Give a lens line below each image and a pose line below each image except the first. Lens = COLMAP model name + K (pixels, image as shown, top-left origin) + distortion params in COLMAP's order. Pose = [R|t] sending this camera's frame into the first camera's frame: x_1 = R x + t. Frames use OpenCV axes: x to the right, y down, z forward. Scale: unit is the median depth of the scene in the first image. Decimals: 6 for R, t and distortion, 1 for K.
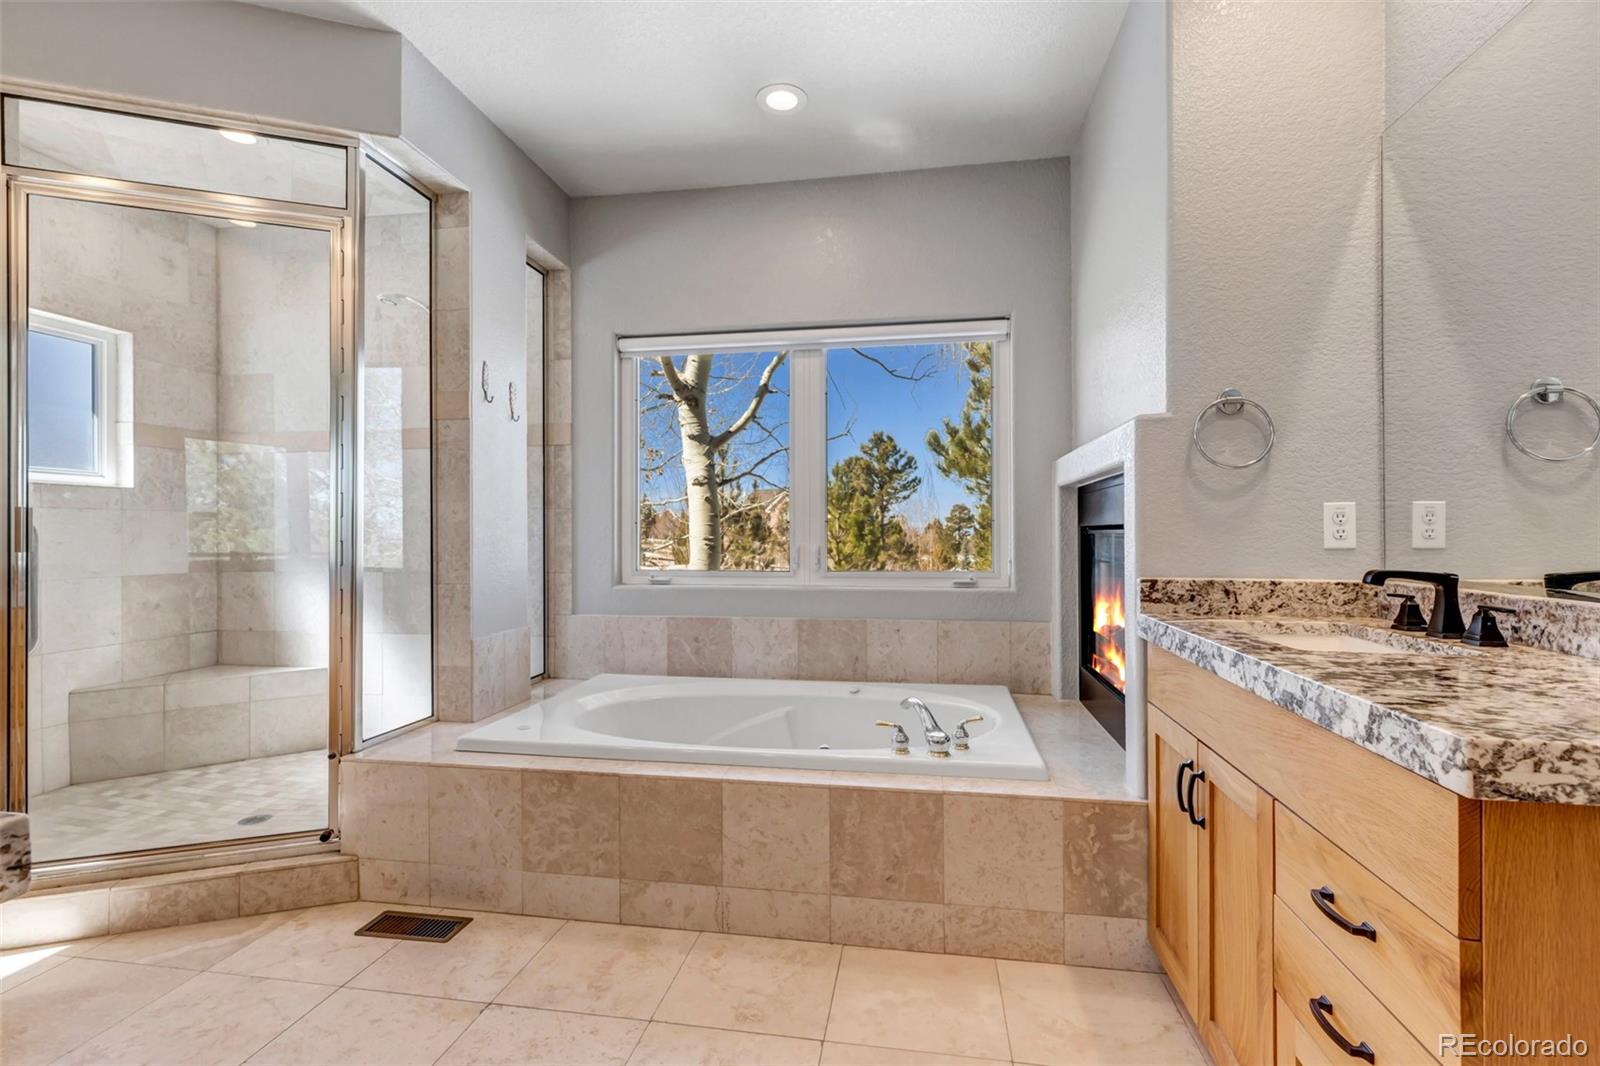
lens RADIAL K [[729.5, 0, 804.9], [0, 729.5, 530.0], [0, 0, 1]] dist [0.004942, -0.000618]
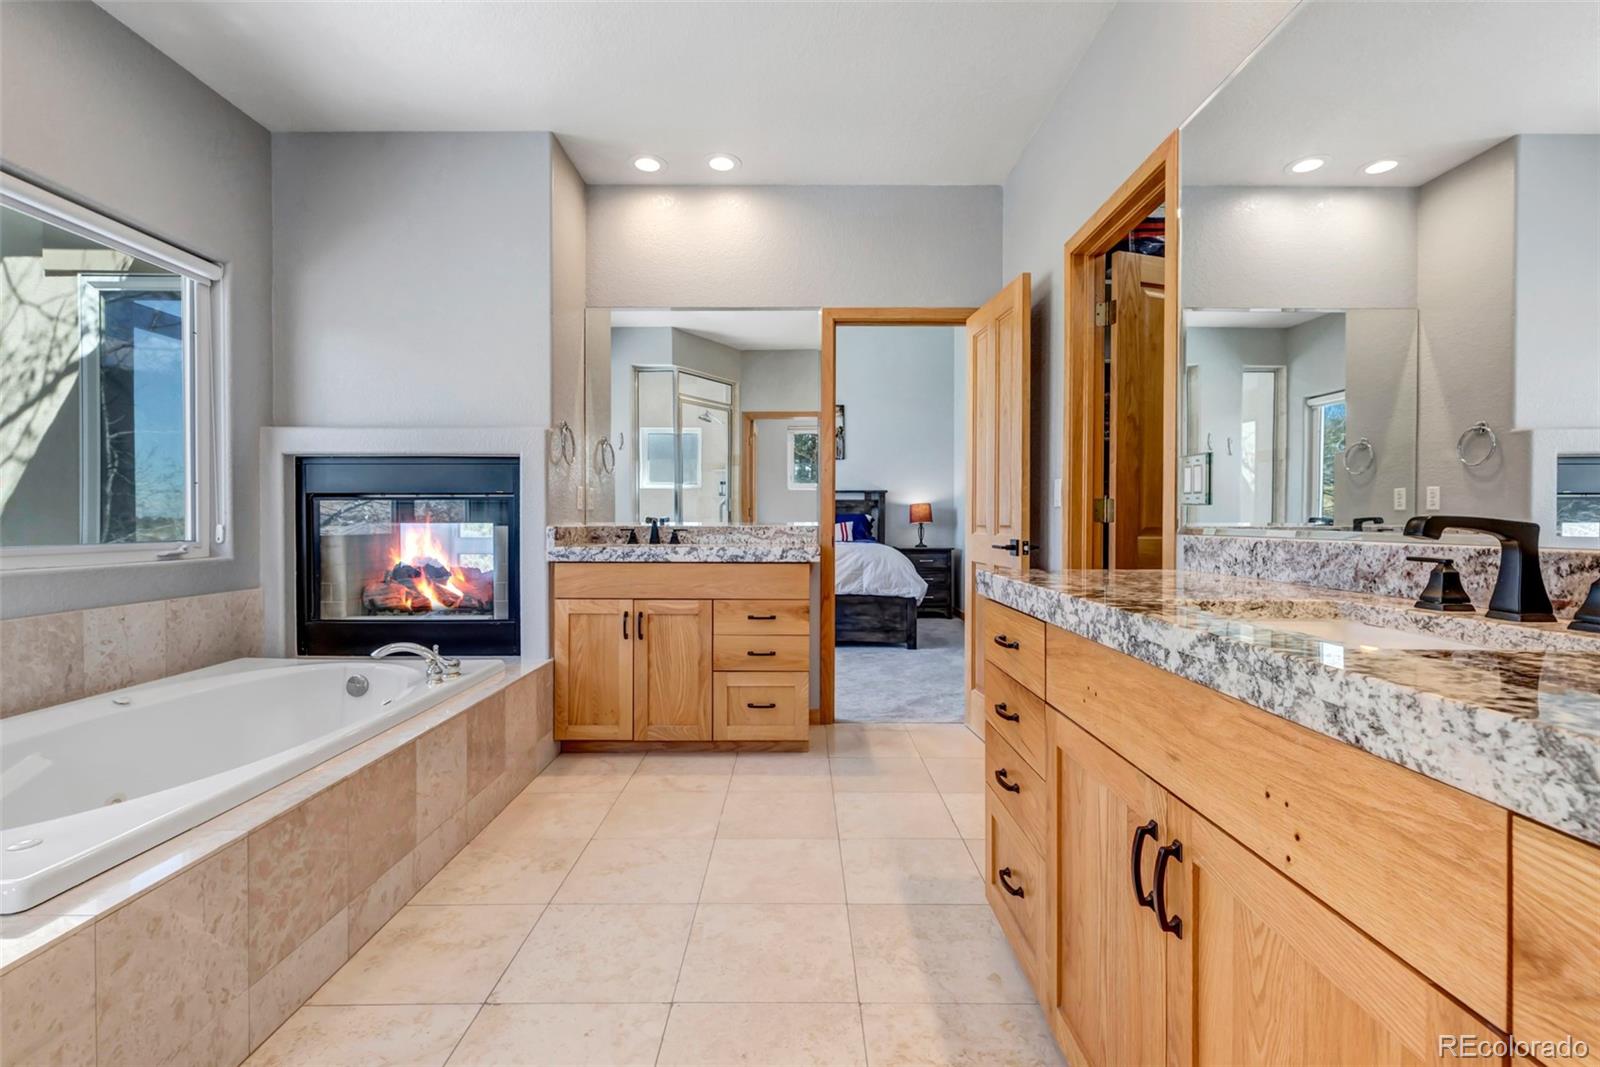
lens RADIAL K [[729.5, 0, 803.1], [0, 729.5, 534.3], [0, 0, 1]] dist [0.004942, -0.000618]
pose [[-0.171095, -0.014500, 0.985148, -1.108886], [-0.002665, 0.999895, 0.014254, 0.051645], [-0.985251, -0.000186, -0.171115, 0.625915]]
